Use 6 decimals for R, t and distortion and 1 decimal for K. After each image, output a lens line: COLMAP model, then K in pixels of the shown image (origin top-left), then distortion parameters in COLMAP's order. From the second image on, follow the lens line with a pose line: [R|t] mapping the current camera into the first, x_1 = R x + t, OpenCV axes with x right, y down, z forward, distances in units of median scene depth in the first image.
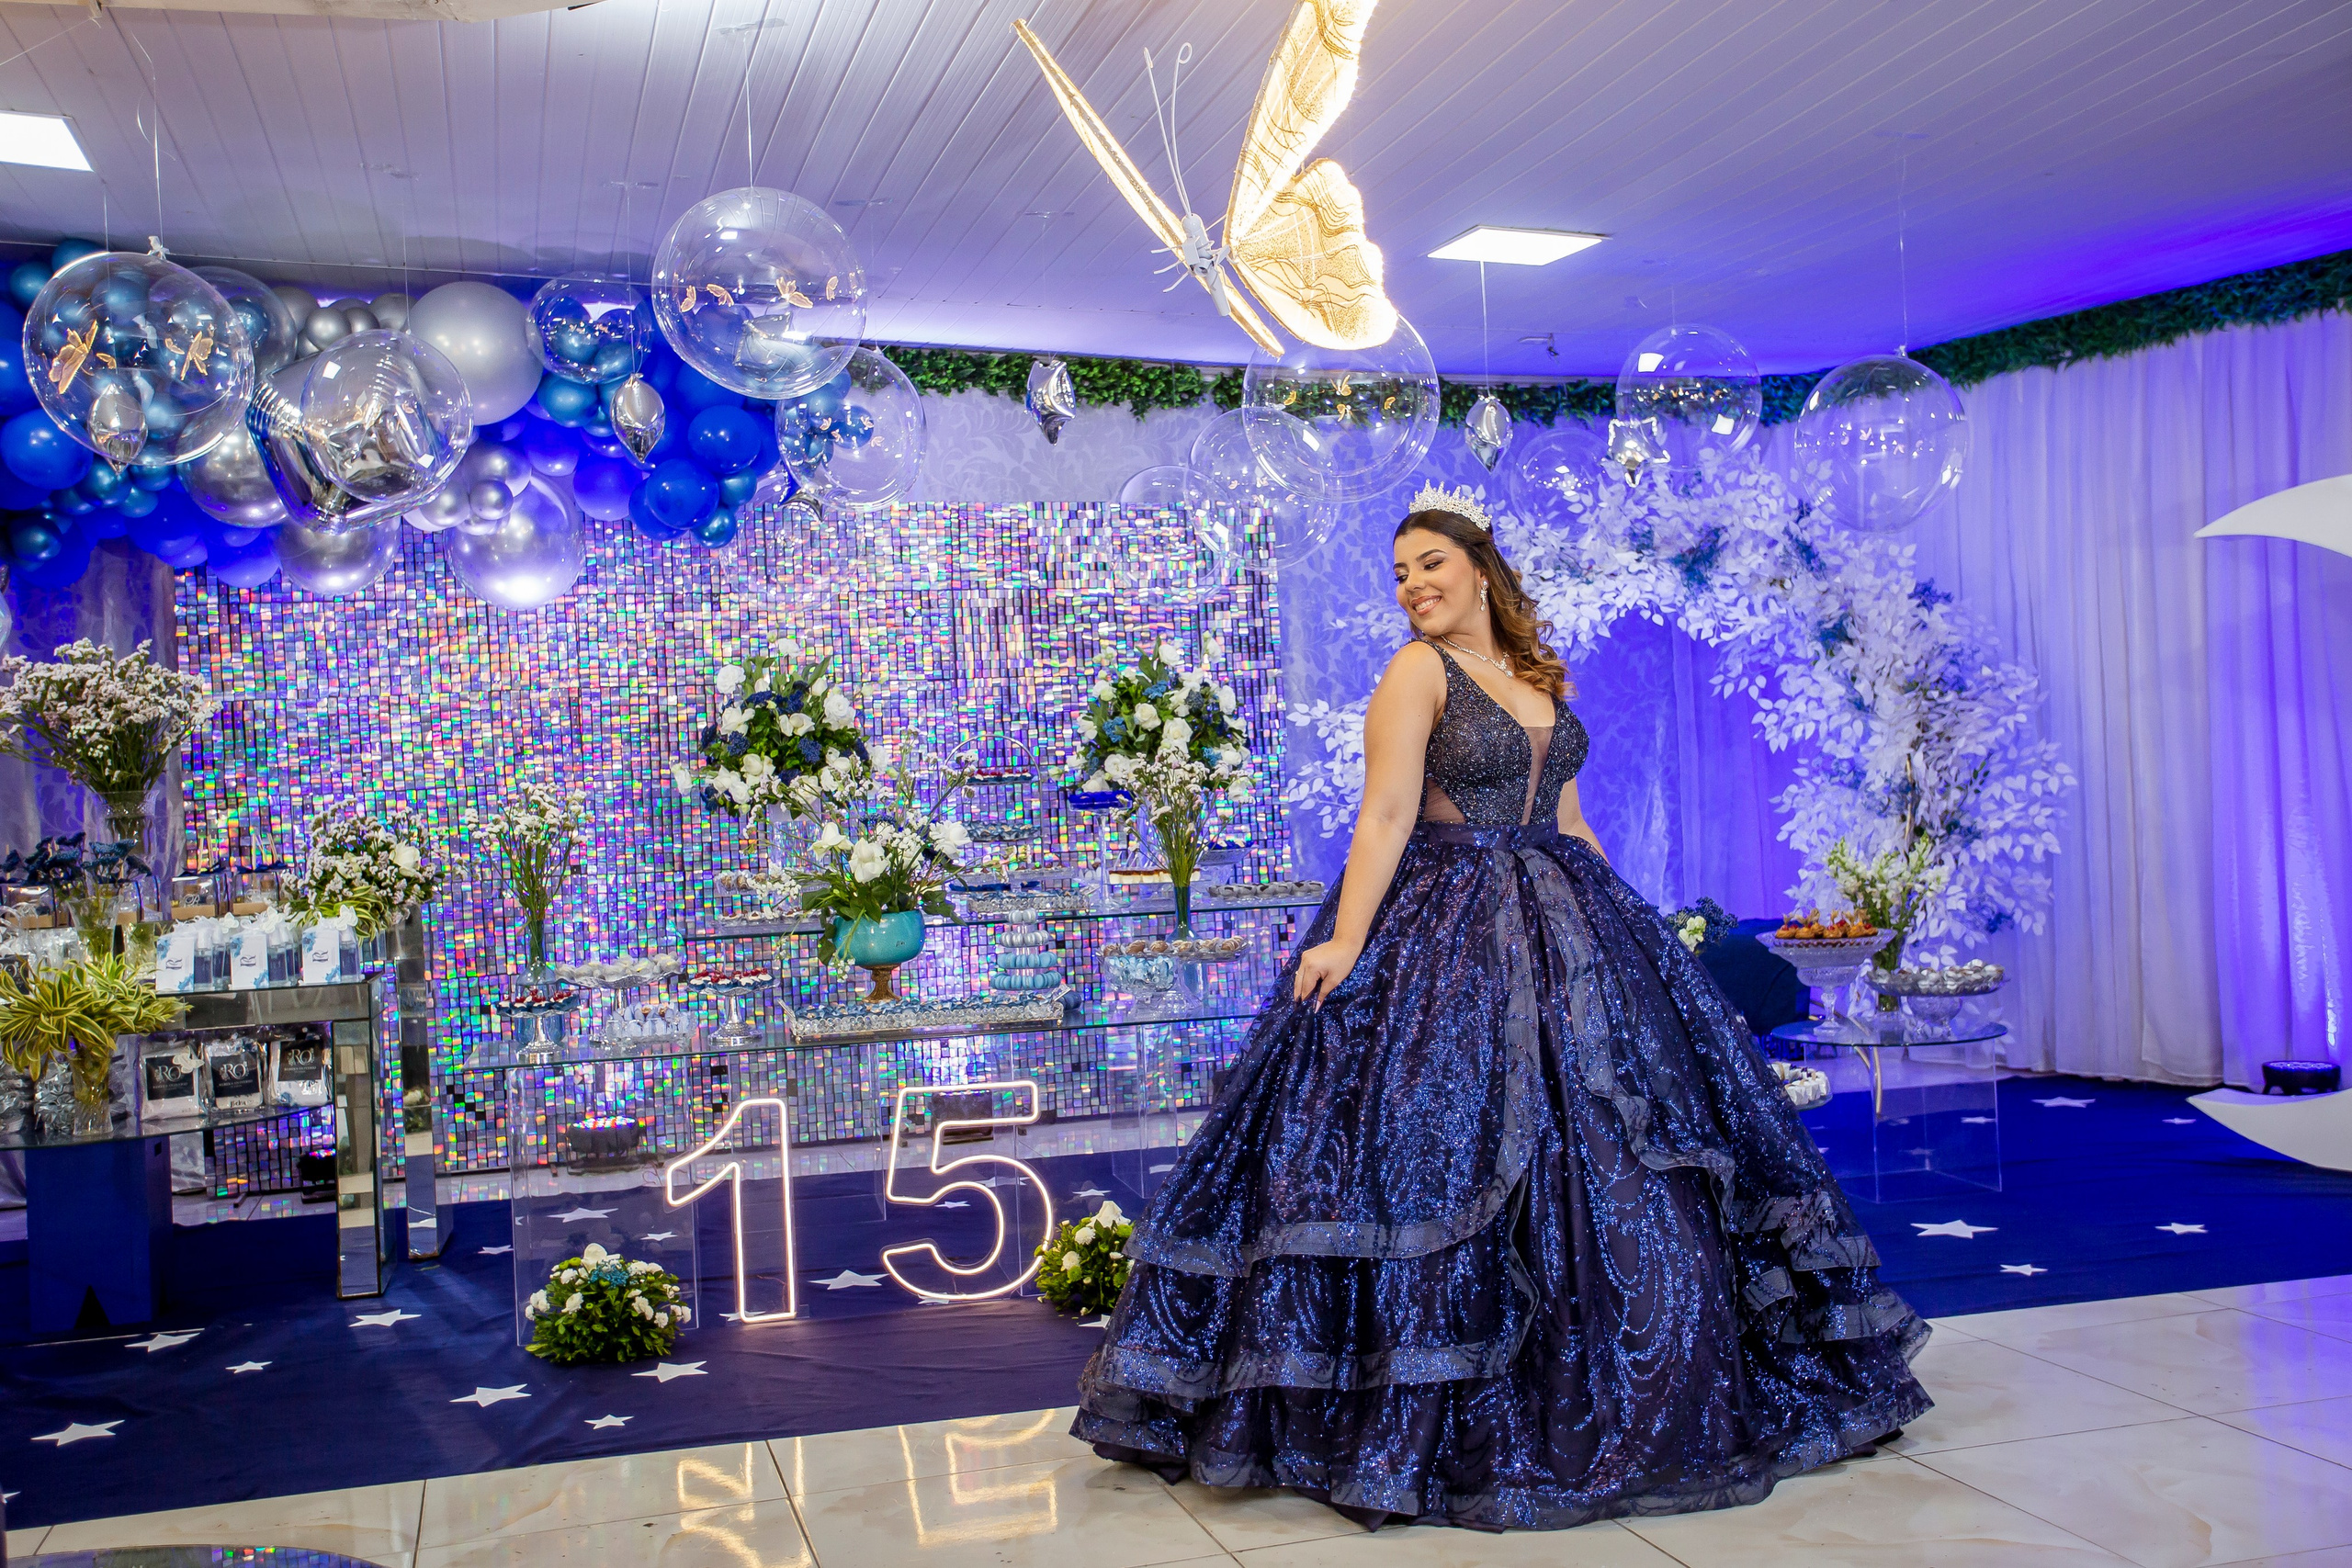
lens RADIAL K [[2191.8, 0, 1199.7], [0, 2191.8, 774.3], [0, 0, 1]] dist [0.017779, 0.000000]
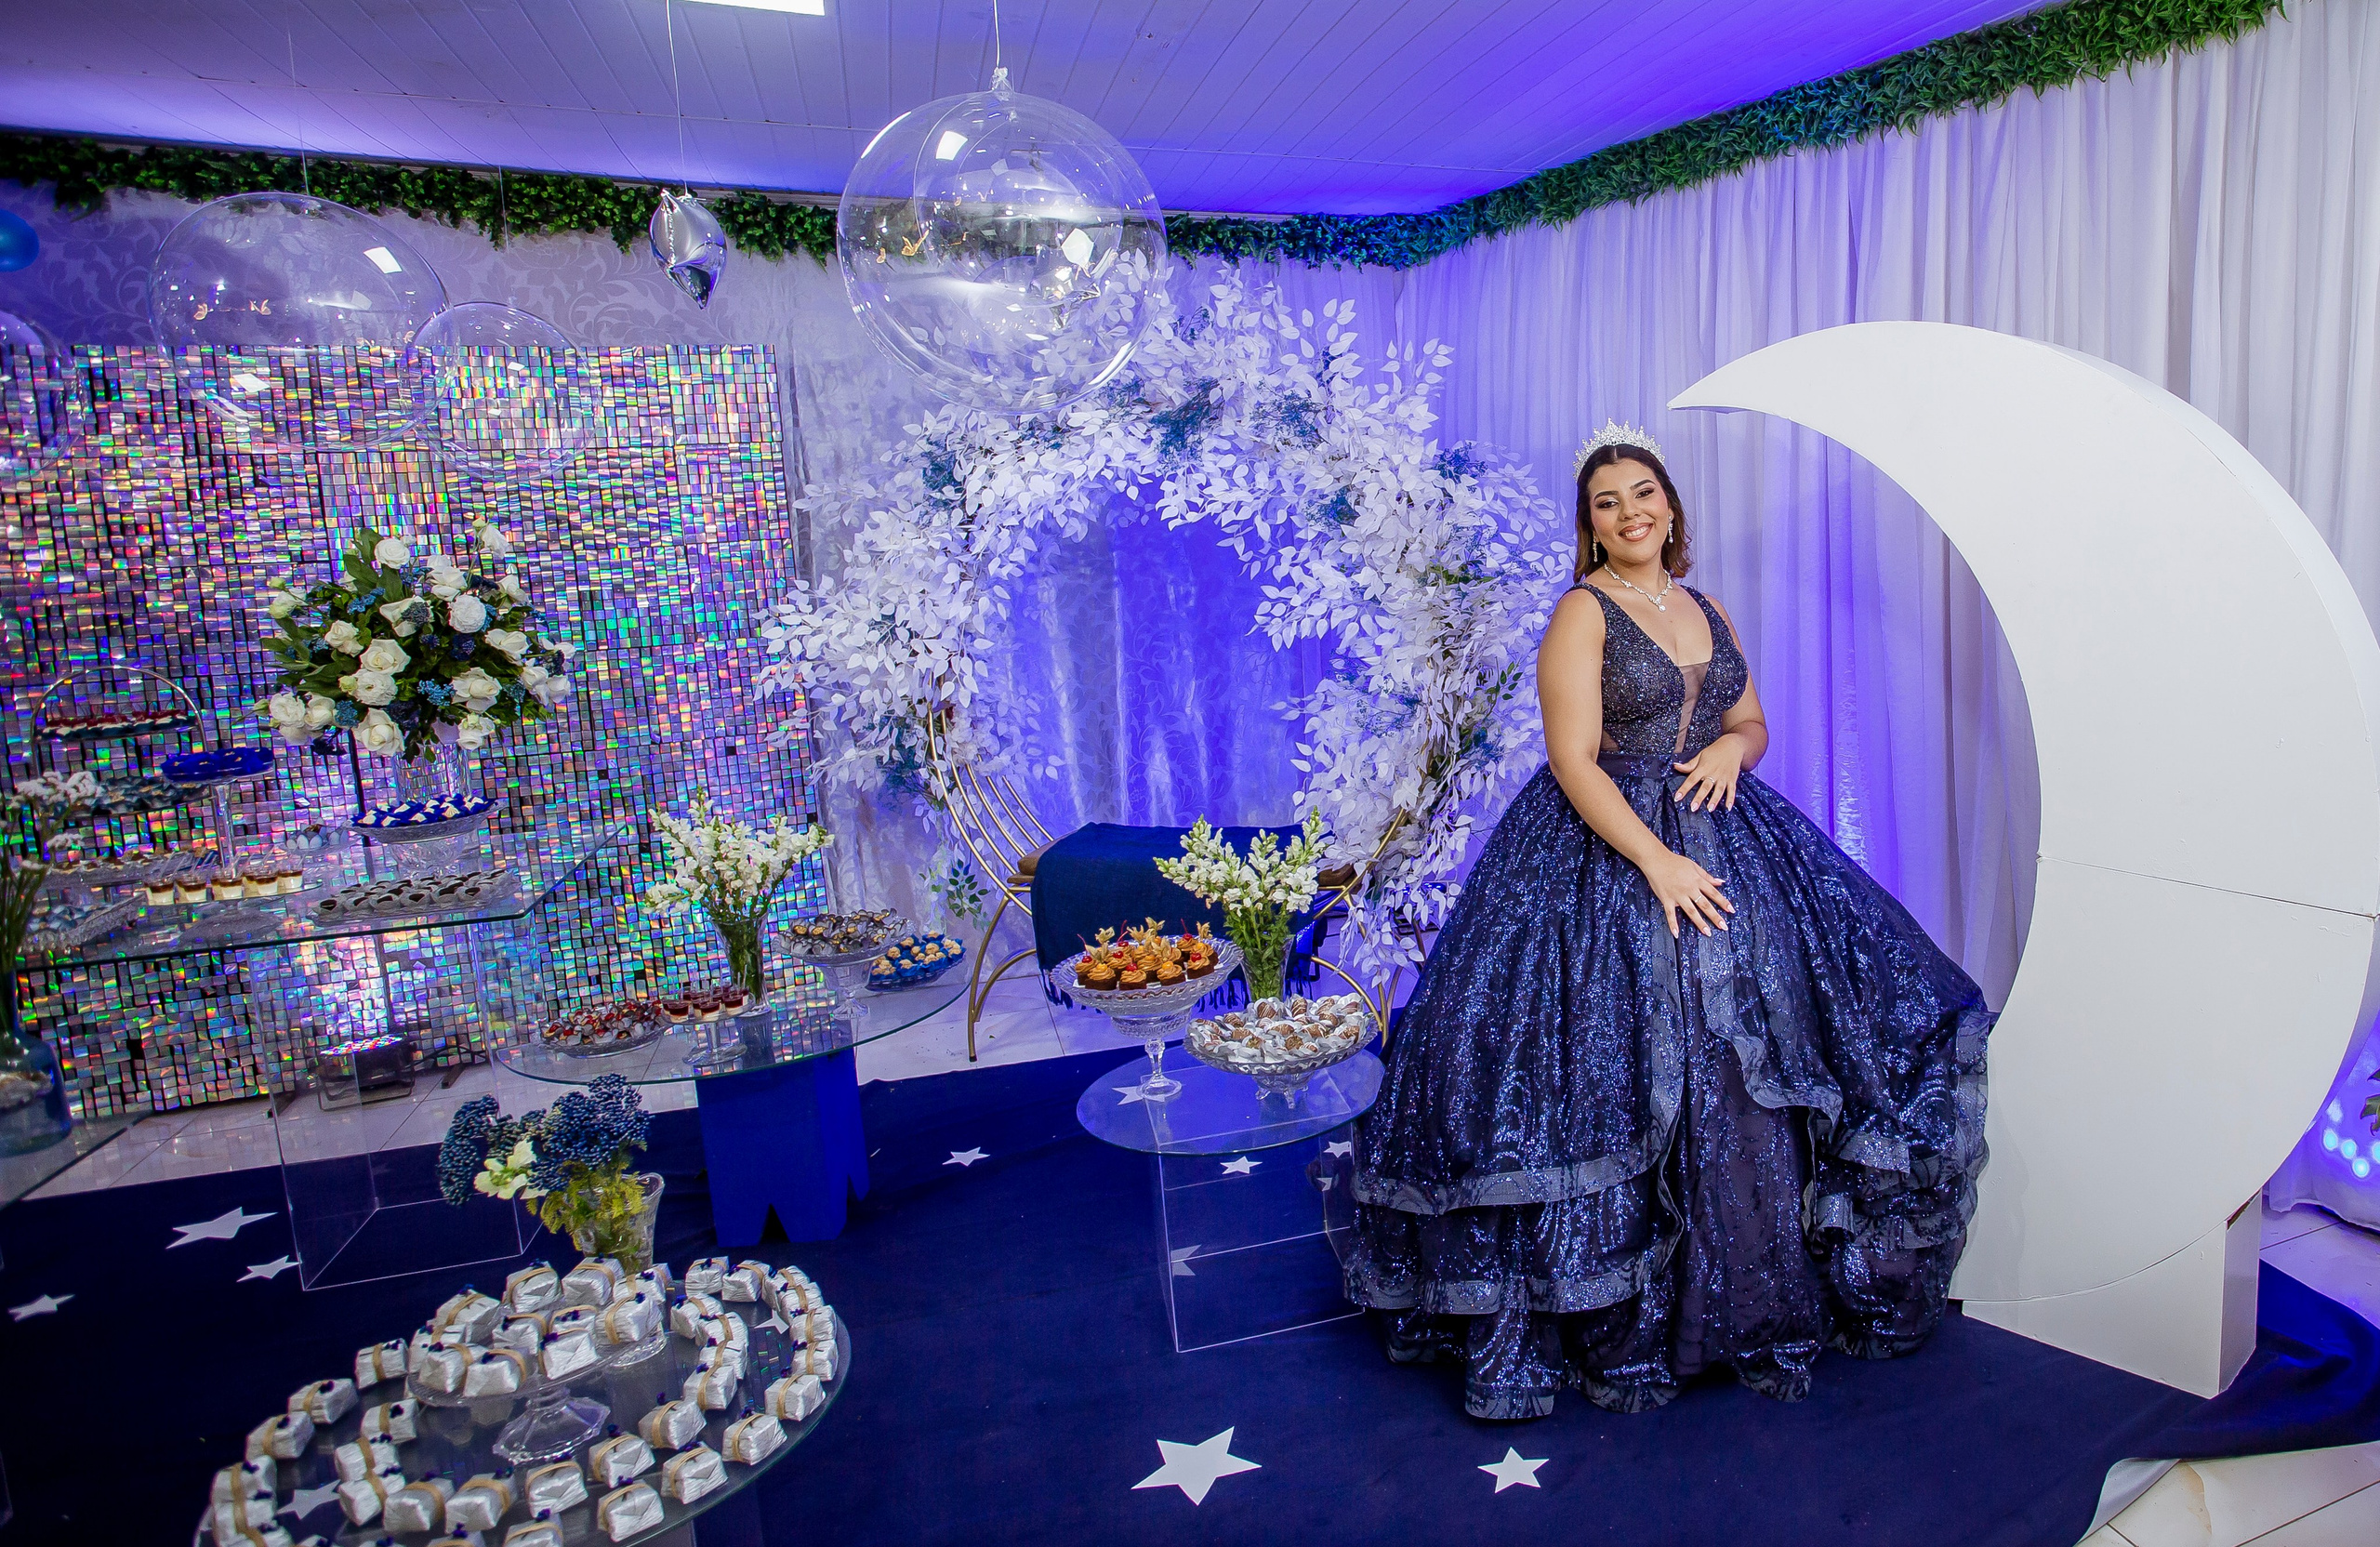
lens RADIAL K [[1431.3, 0, 1528.8], [0, 1431.3, 696.2], [0, 0, 1]] dist [-0.056498, 0.010621]
pose [[0.993054, -0.011891, 0.117054, 0.298825], [-0.001880, 0.993149, 0.116836, -0.058161], [-0.117641, -0.116244, 0.986229, 0.448108]]
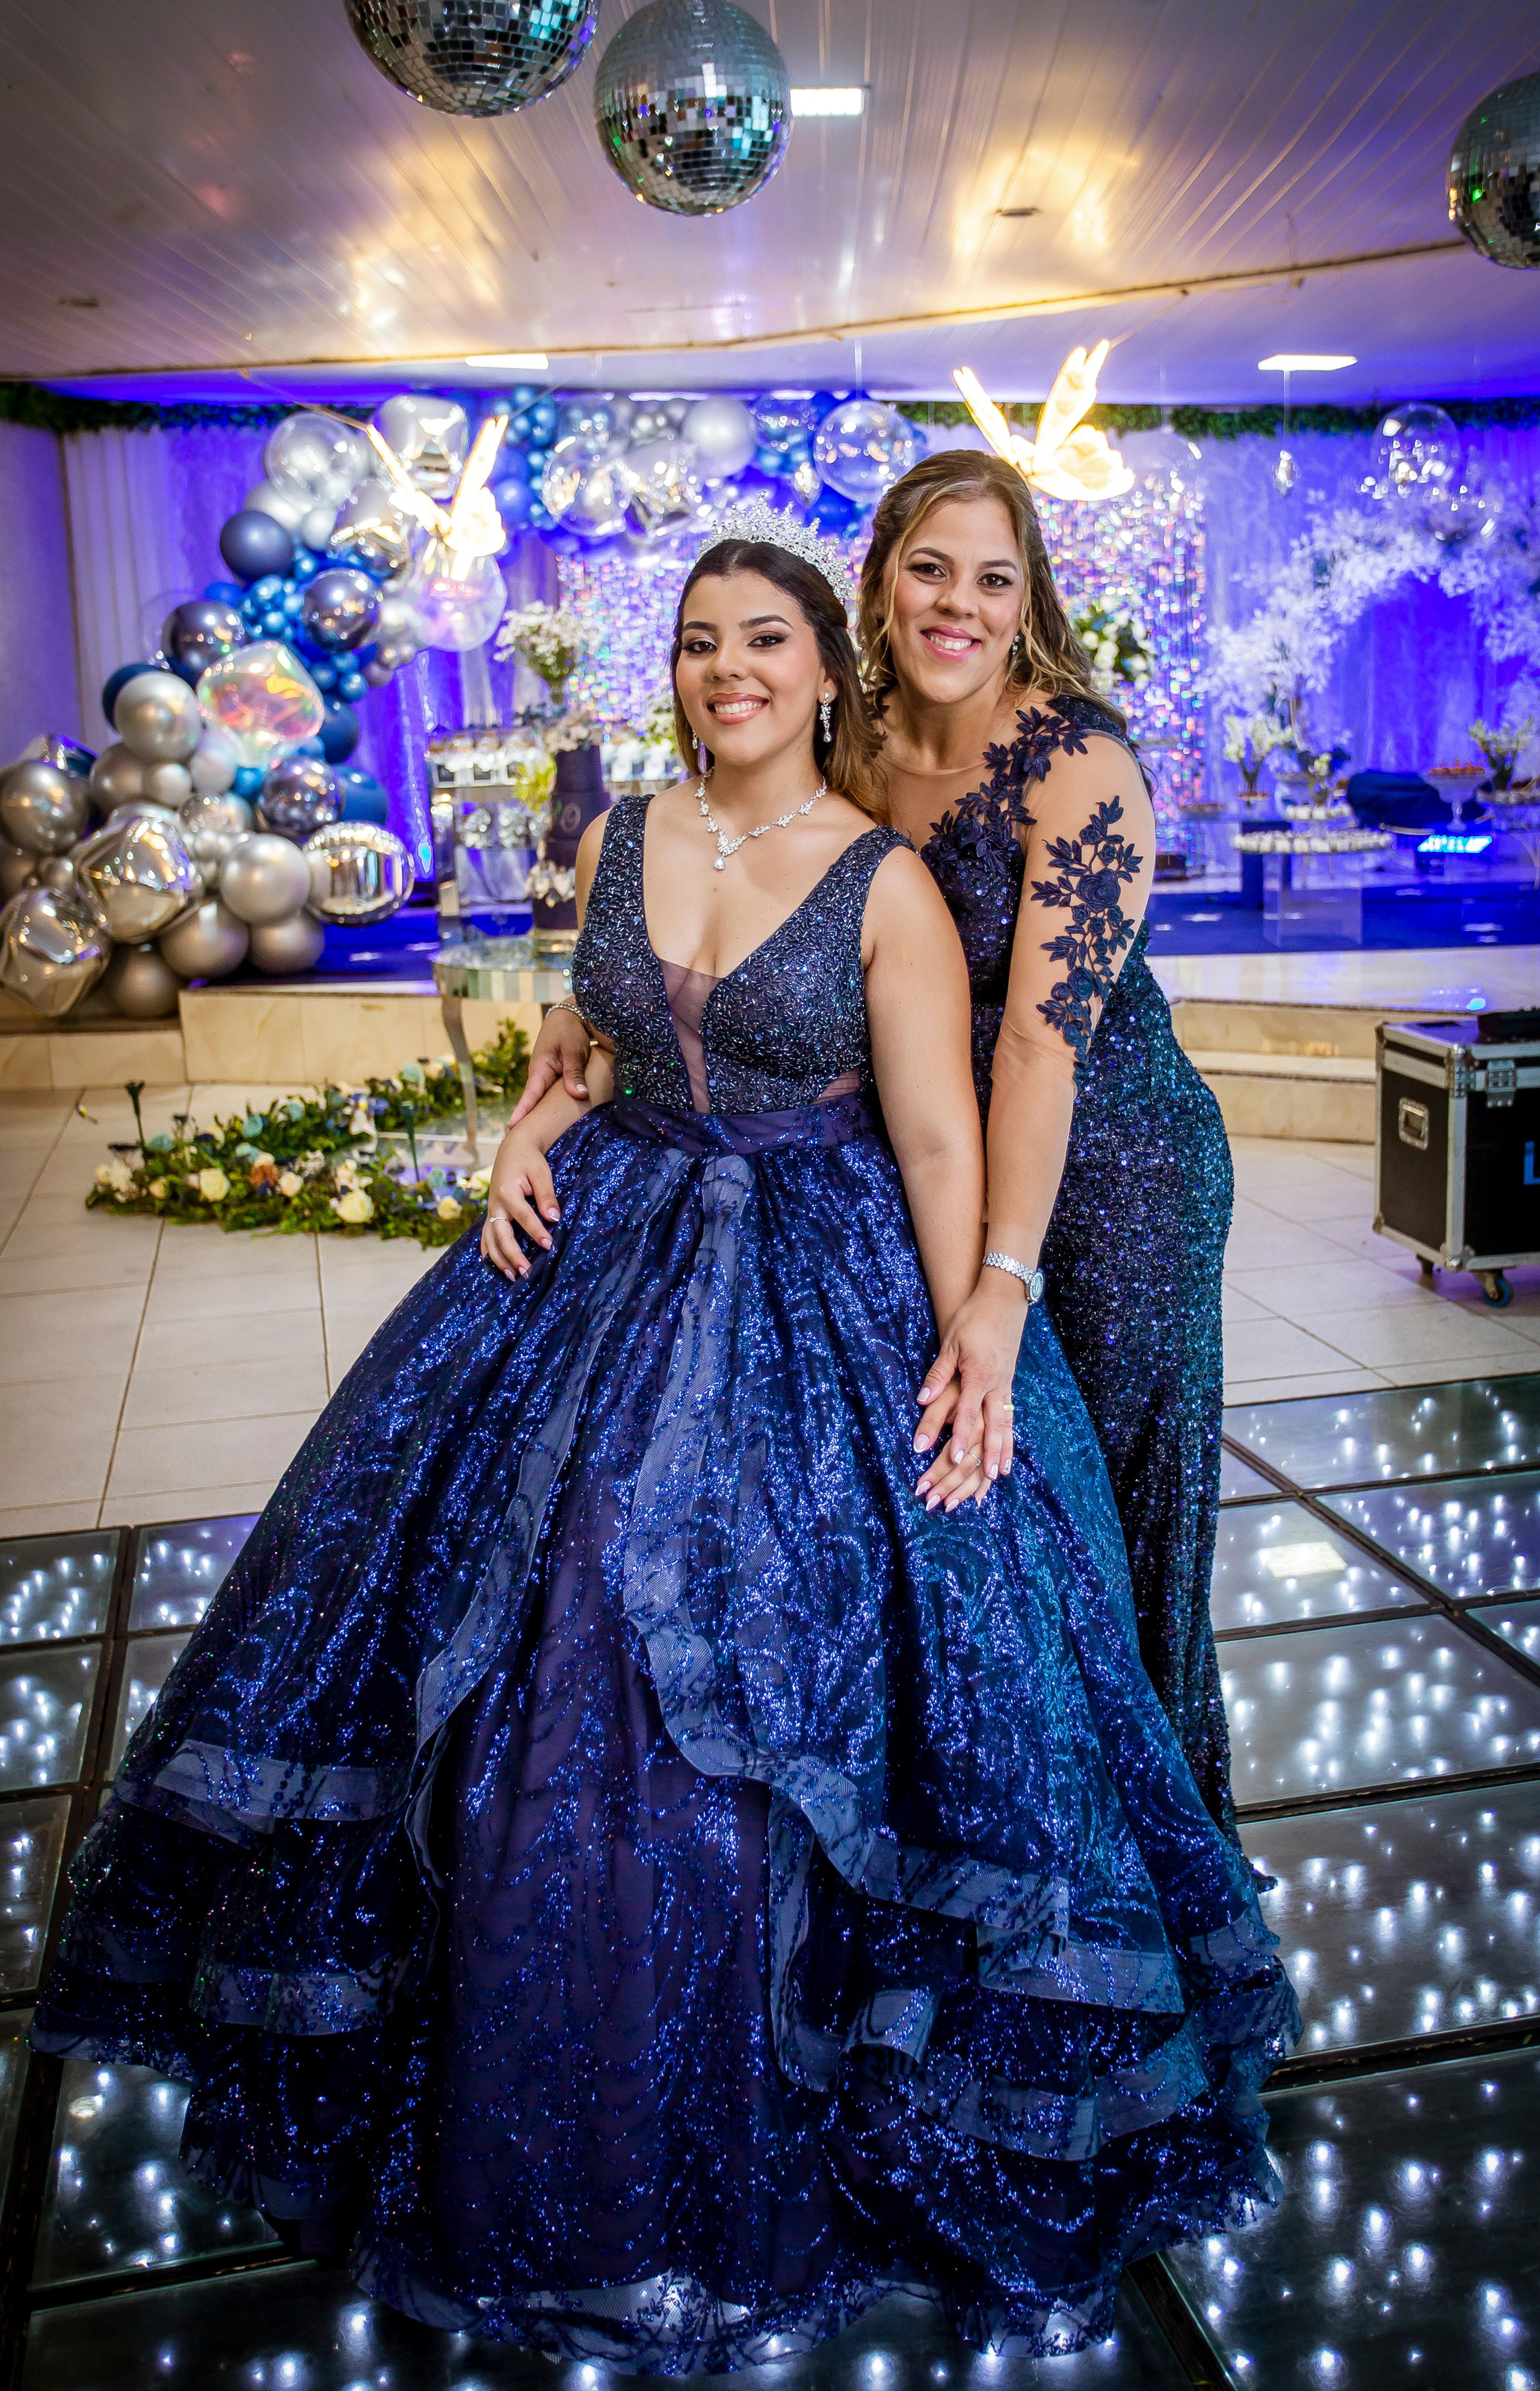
lens RADIAL K [[2246.3, 0, 809.3], [0, 2246.3, 1104.2], [0, 0, 1]] dist [-0.005160, 0.000000]
pose [[0.968675, 0.055490, -0.242052, 0.195046], [-0.006148, 0.979775, 0.200005, -0.019465], [0.248255, -0.192252, 0.949425, -0.753921]]
